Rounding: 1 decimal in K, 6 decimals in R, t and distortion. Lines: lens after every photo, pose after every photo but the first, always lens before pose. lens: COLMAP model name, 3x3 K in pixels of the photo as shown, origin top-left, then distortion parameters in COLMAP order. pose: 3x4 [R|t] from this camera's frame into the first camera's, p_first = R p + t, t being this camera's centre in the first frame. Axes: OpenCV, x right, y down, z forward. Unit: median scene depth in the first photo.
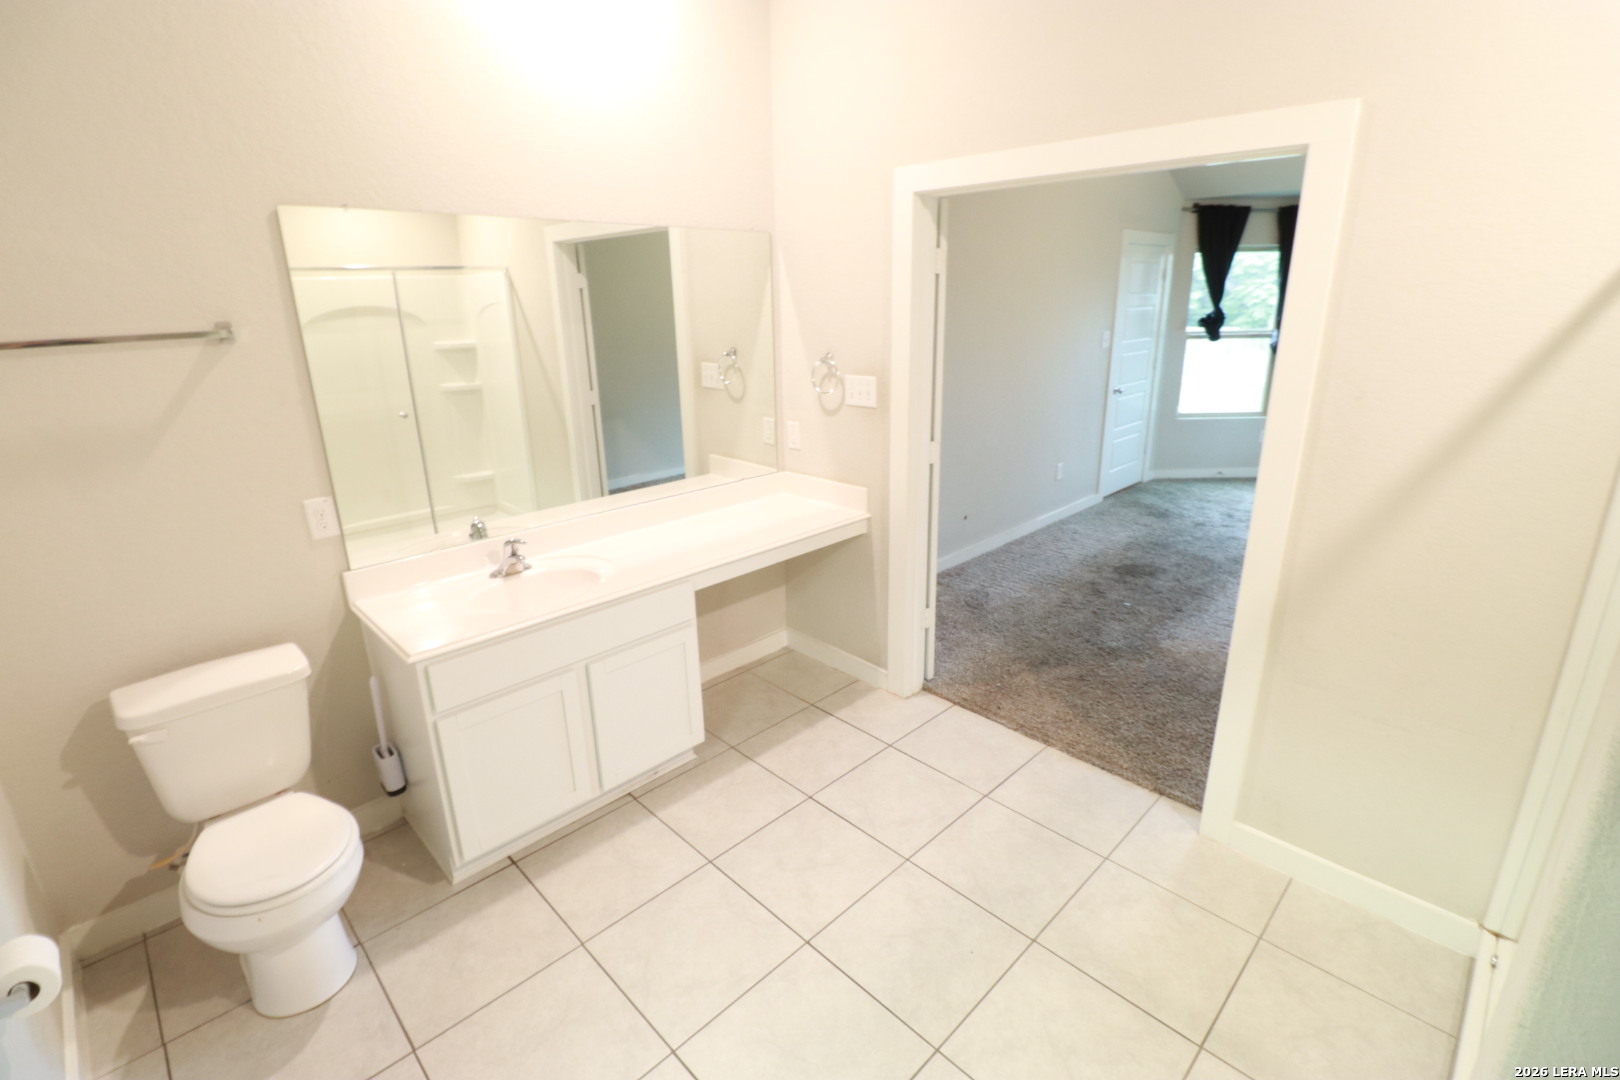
lens RADIAL K [[747.3, 0, 812.0], [0, 747.3, 522.8], [0, 0, 1]] dist [0.000977, -0.014521]
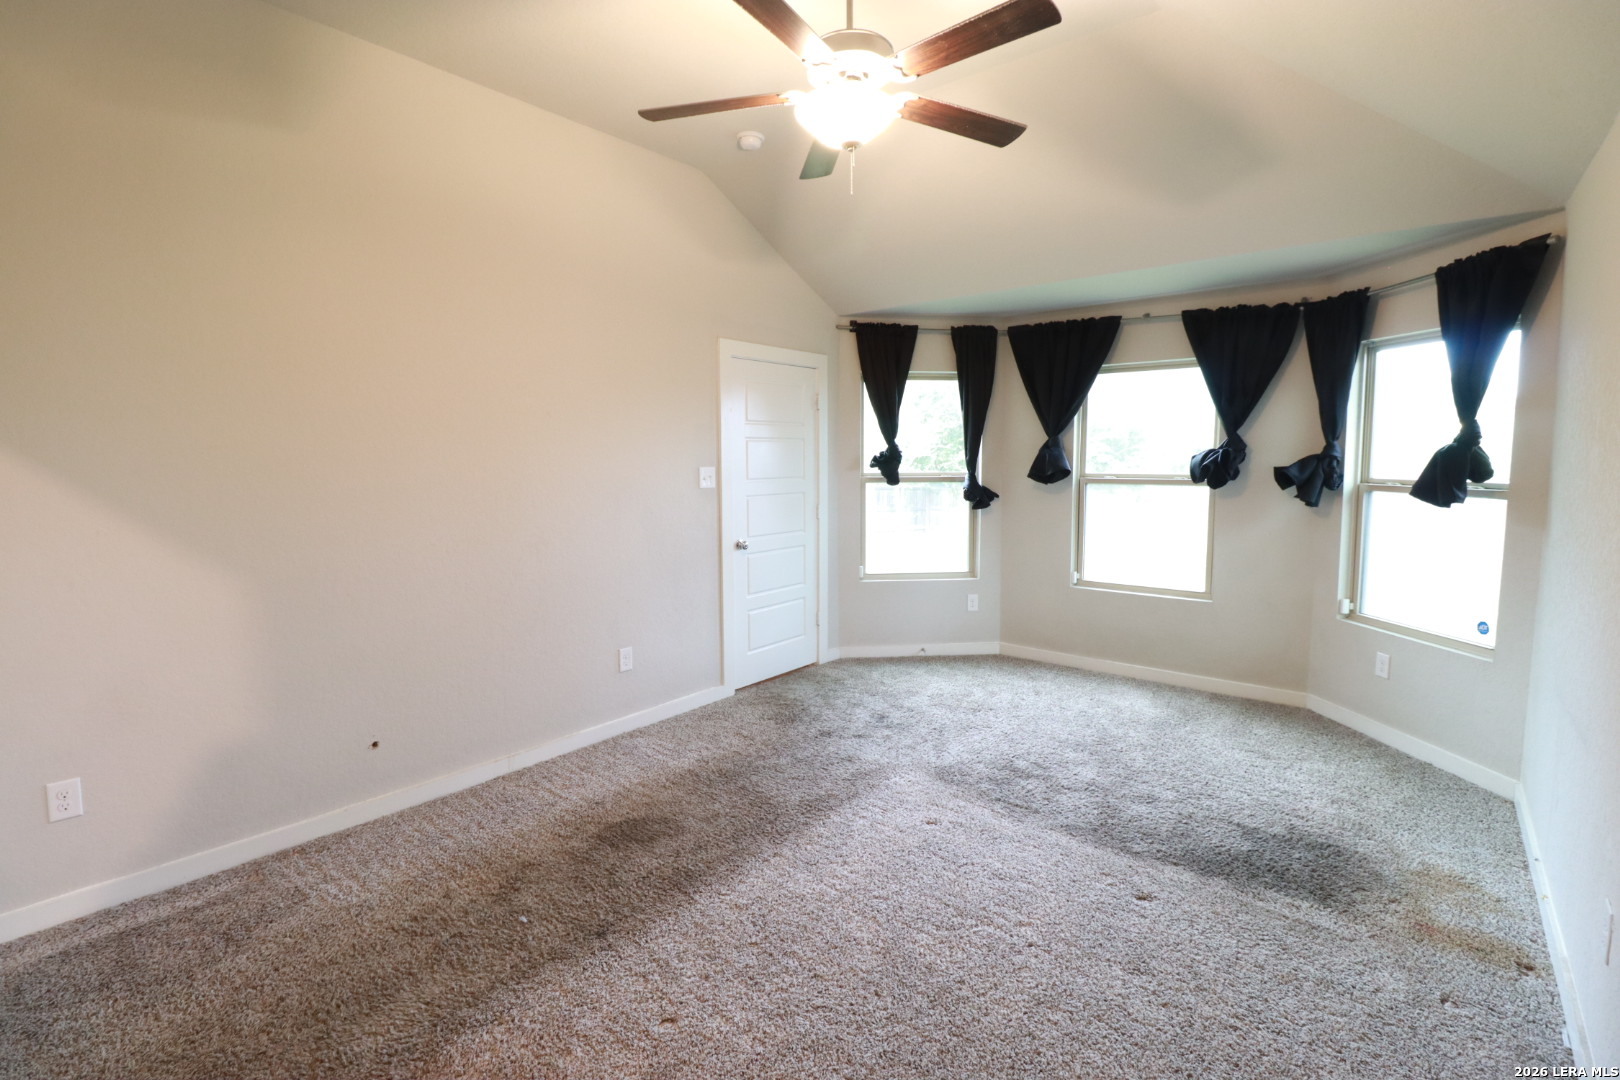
lens RADIAL K [[747.3, 0, 812.0], [0, 747.3, 522.8], [0, 0, 1]] dist [0.000977, -0.014521]
pose [[0.994258, 0.009126, 0.106624, 0.391726], [0.012750, 0.979160, -0.202691, -0.045378], [-0.106252, 0.202887, 0.973420, 0.253389]]
